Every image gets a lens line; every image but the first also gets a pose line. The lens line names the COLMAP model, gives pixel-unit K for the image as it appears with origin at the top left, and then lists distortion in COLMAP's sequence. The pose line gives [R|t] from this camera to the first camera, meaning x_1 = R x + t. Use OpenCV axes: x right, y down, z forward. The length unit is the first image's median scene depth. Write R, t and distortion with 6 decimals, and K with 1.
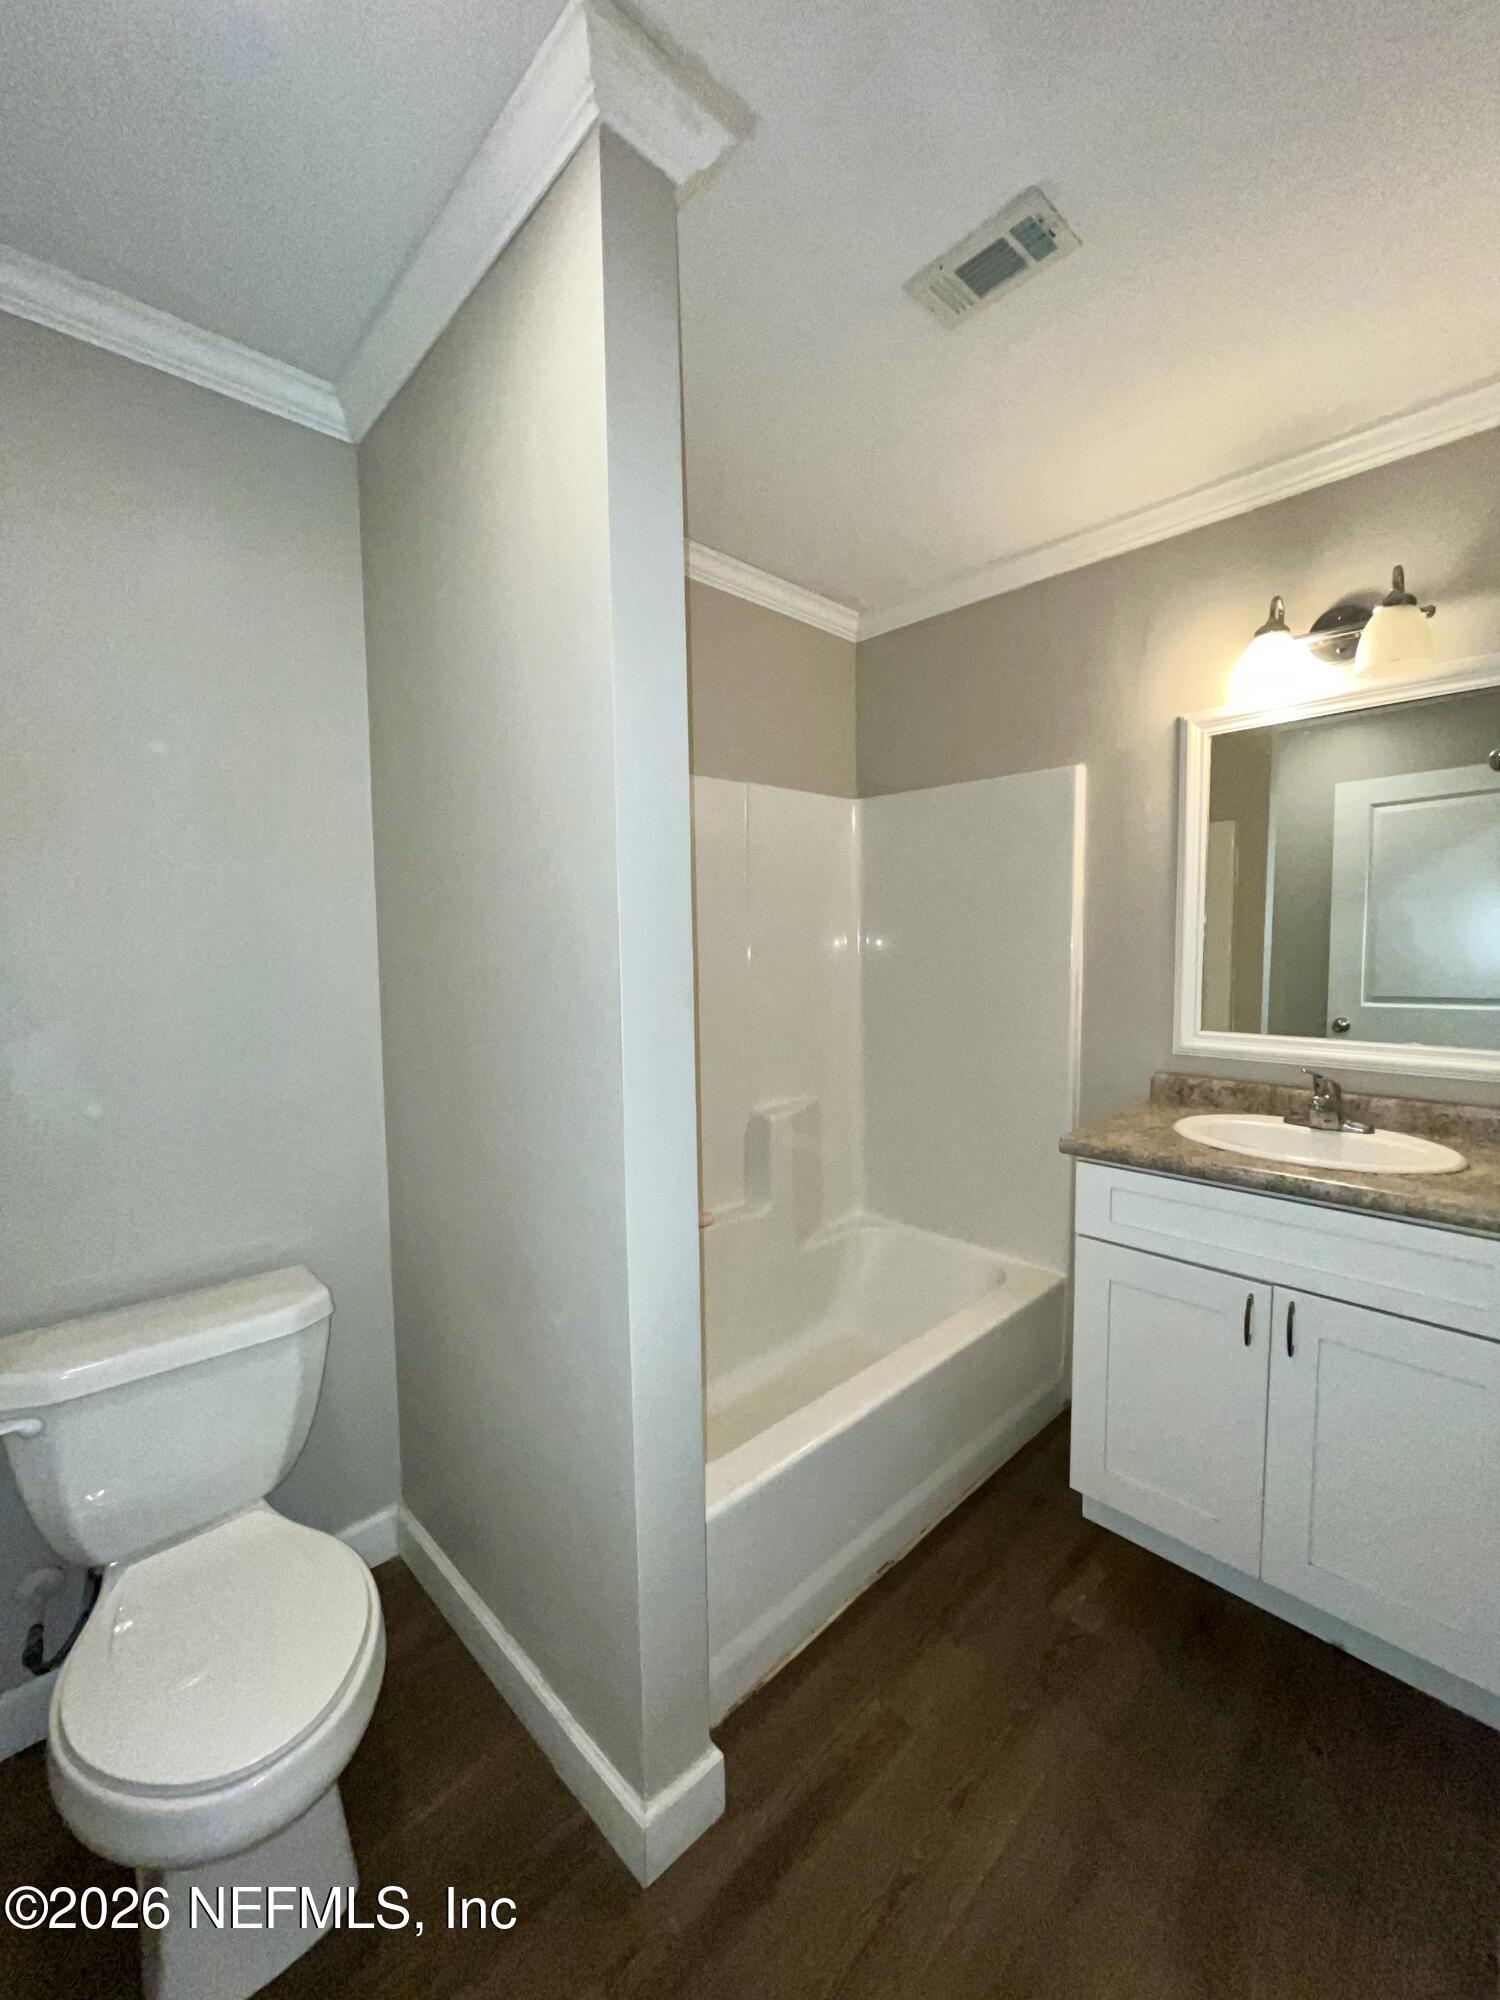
lens RADIAL K [[808.7, 0, 757.4], [0, 808.7, 993.8], [0, 0, 1]] dist [-0.001287, -0.000945]
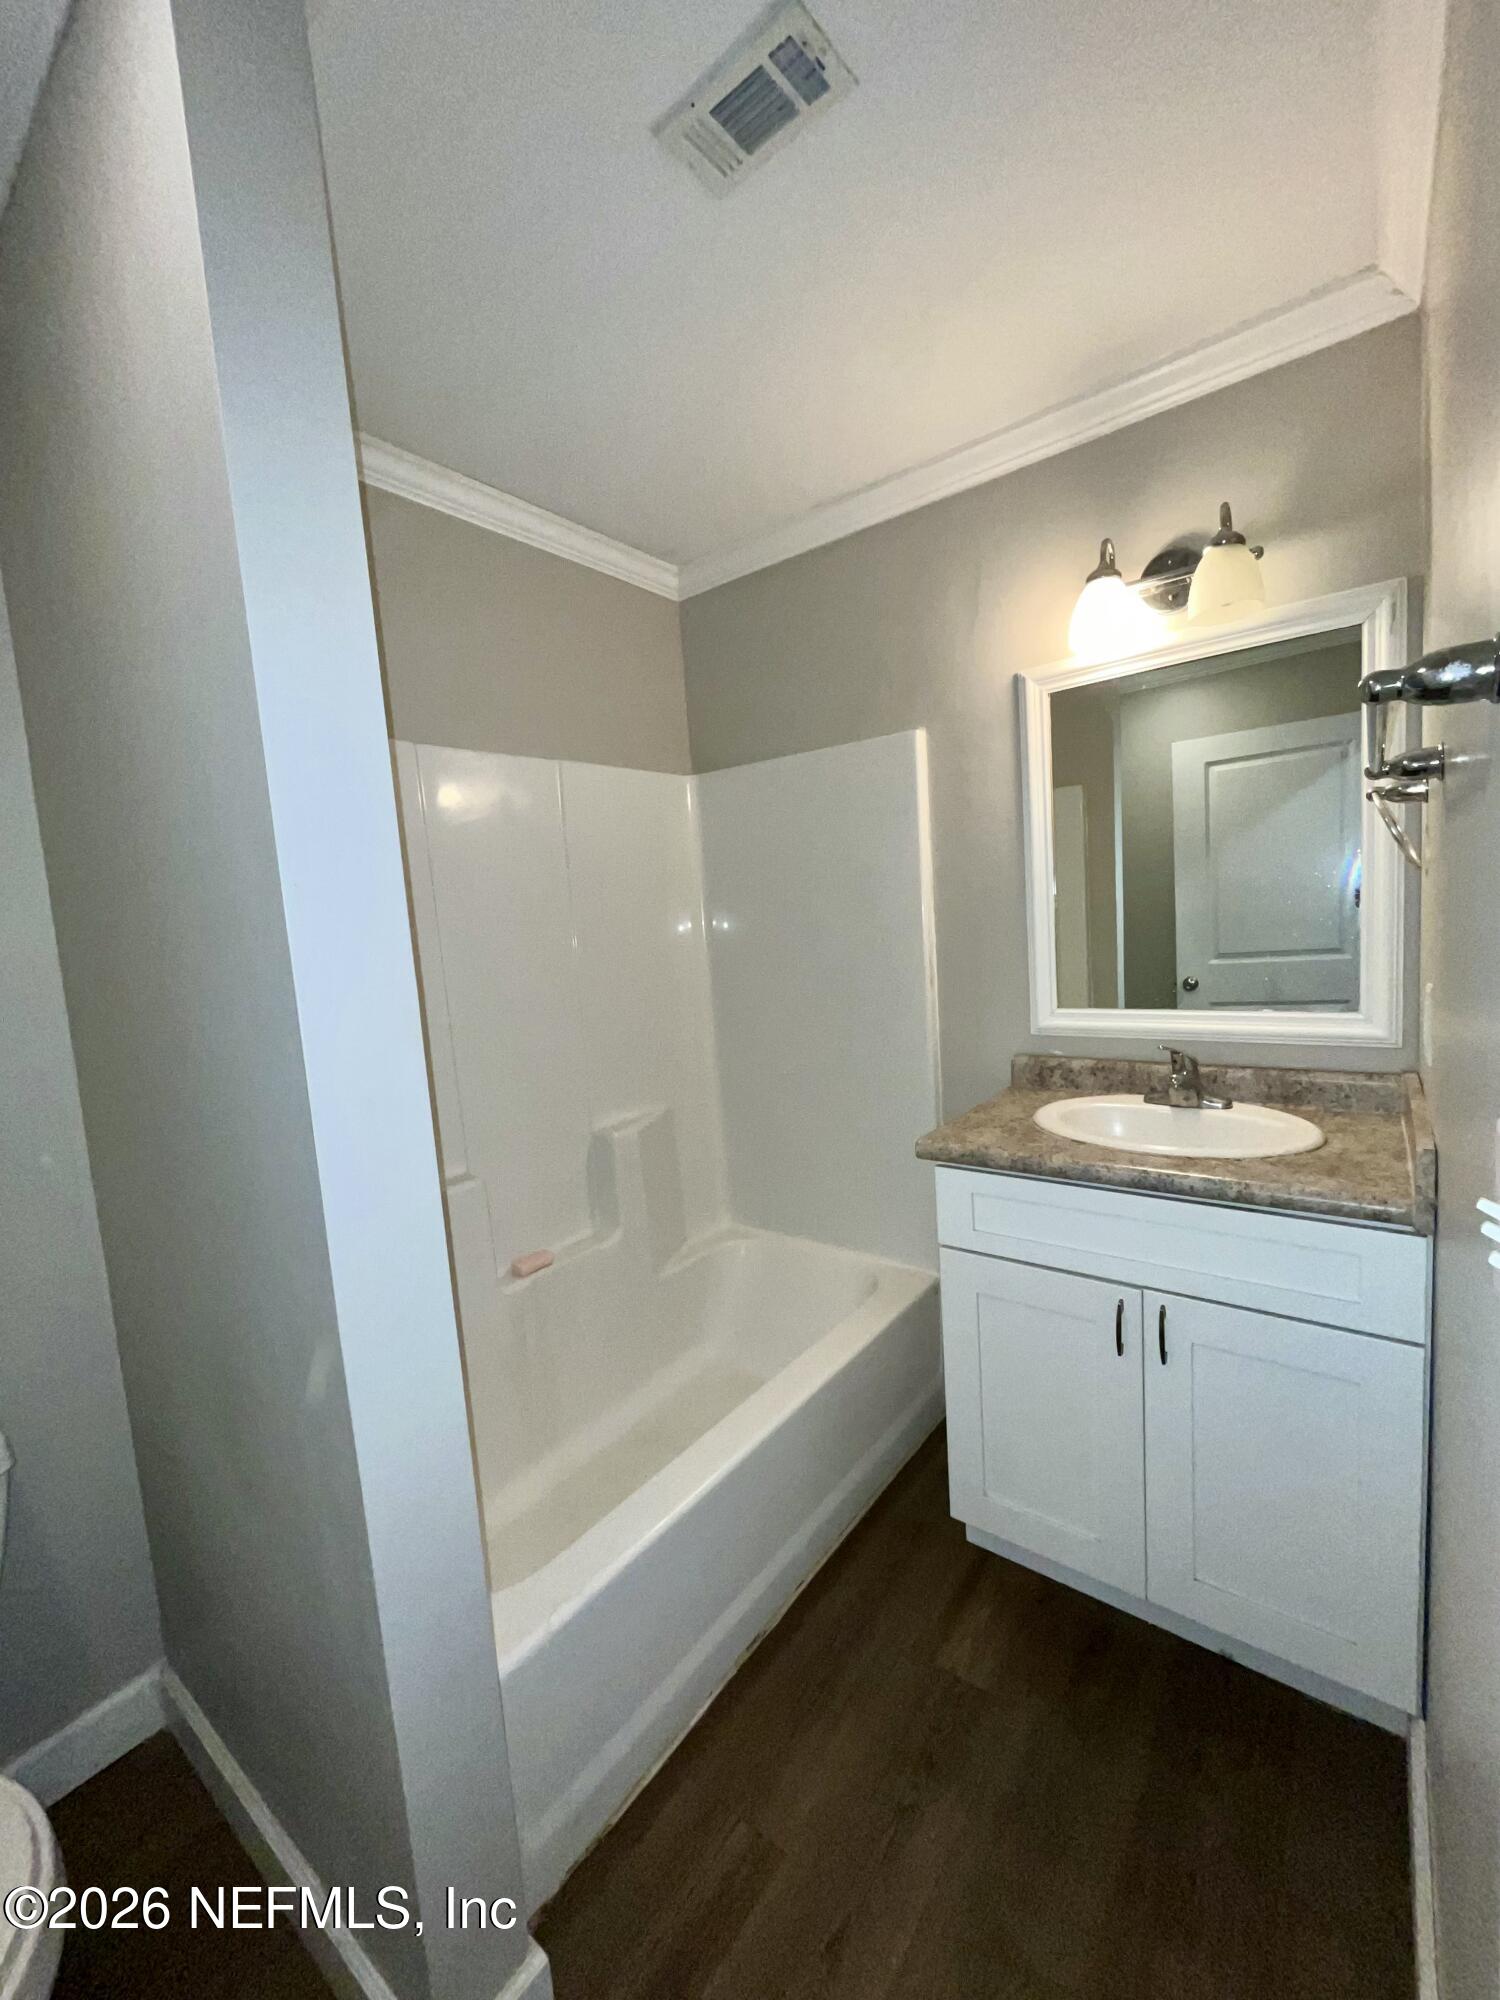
lens RADIAL K [[808.7, 0, 754.7], [0, 808.7, 992.2], [0, 0, 1]] dist [-0.001287, -0.000945]
pose [[0.988663, -0.069912, 0.132882, 0.087679], [0.066809, 0.997382, 0.027676, -0.026914], [-0.134469, -0.018484, 0.990745, 0.130666]]
